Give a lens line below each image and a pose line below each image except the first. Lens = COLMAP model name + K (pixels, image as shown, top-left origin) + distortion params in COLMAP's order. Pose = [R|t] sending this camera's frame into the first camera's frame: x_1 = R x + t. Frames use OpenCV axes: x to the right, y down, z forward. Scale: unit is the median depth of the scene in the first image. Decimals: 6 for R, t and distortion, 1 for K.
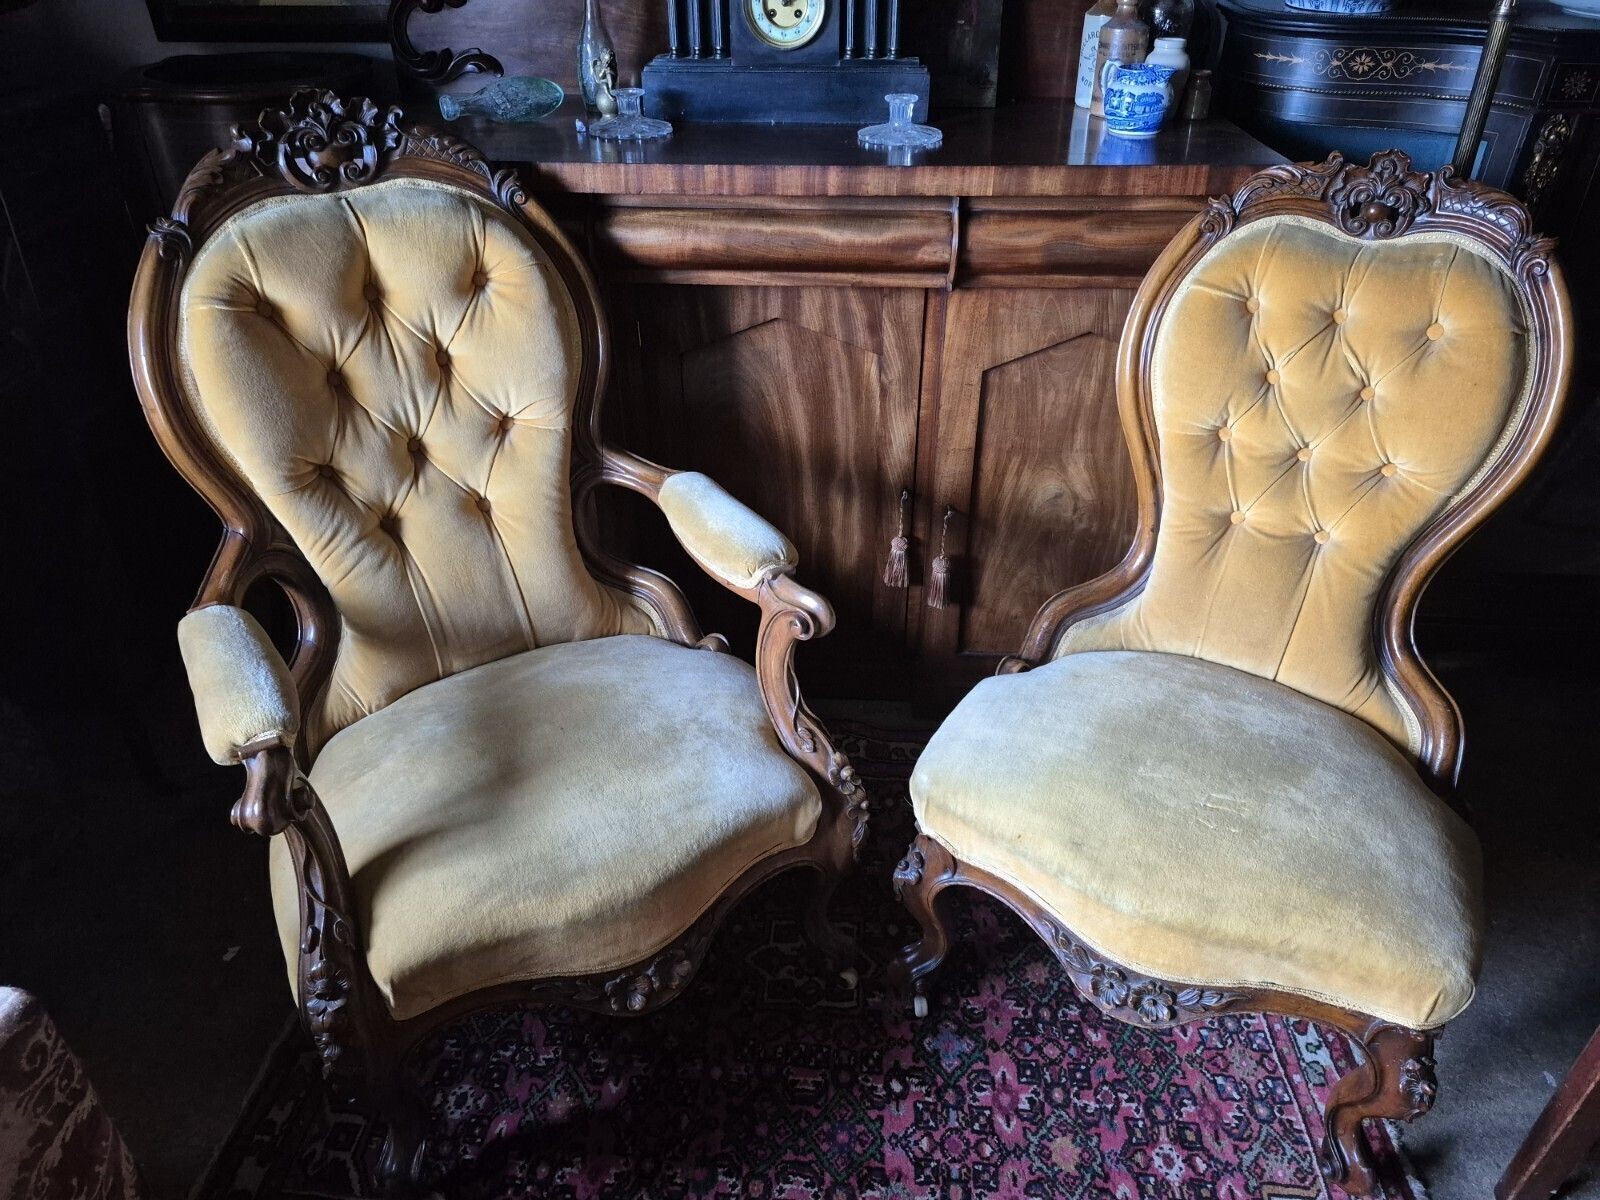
lens RADIAL K [[1097.2, 0, 797.5], [0, 1097.2, 593.7], [0, 0, 1]] dist [0.083420, -0.106676]
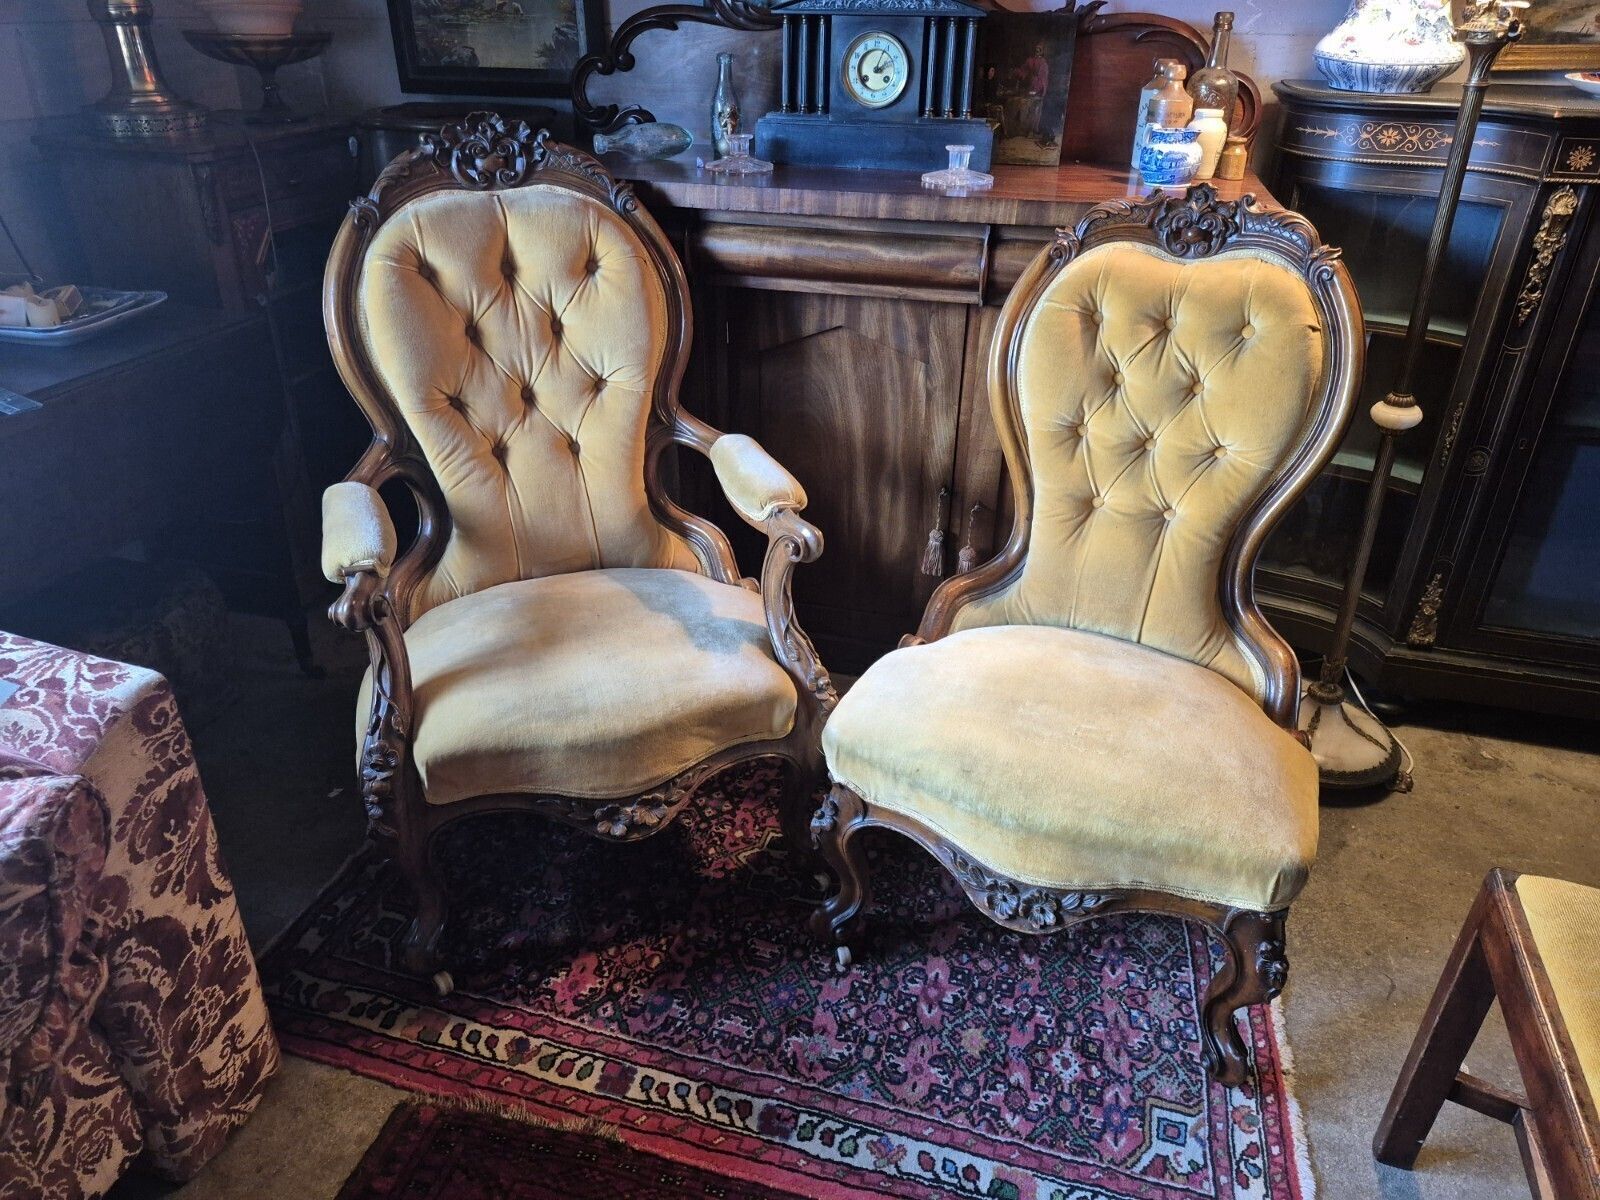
lens RADIAL K [[1092.3, 0, 791.9], [0, 1092.3, 590.1], [0, 0, 1]] dist [0.105017, -0.140461]
pose [[0.979811, 0.107087, -0.168829, 0.193235], [-0.121574, 0.989519, -0.077921, 0.155401], [0.158715, 0.096873, 0.982560, -0.166603]]
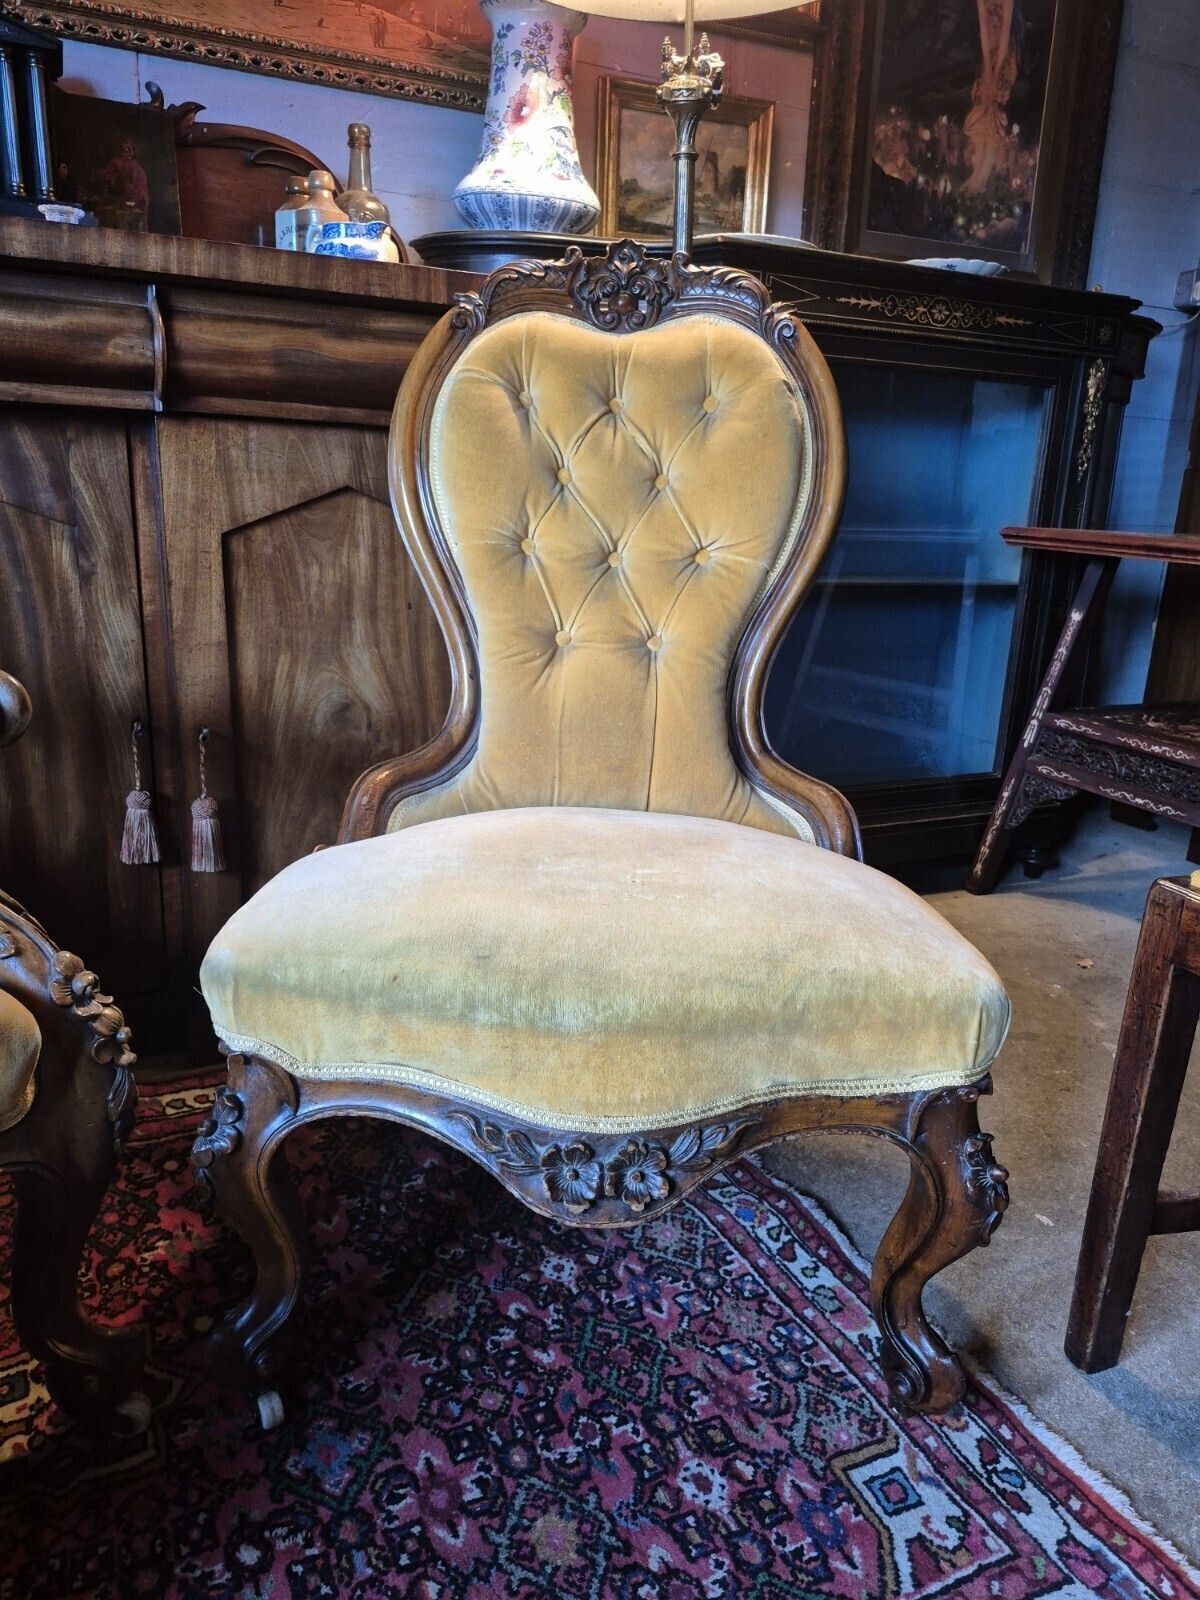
lens RADIAL K [[1112.5, 0, 595.9], [0, 1112.5, 784.9], [0, 0, 1]] dist [0.059810, -0.068471]
pose [[0.873928, -0.088965, 0.477844, 0.006238], [0.232981, 0.939482, -0.251186, 0.268810], [-0.426579, 0.330847, 0.841766, 0.334750]]
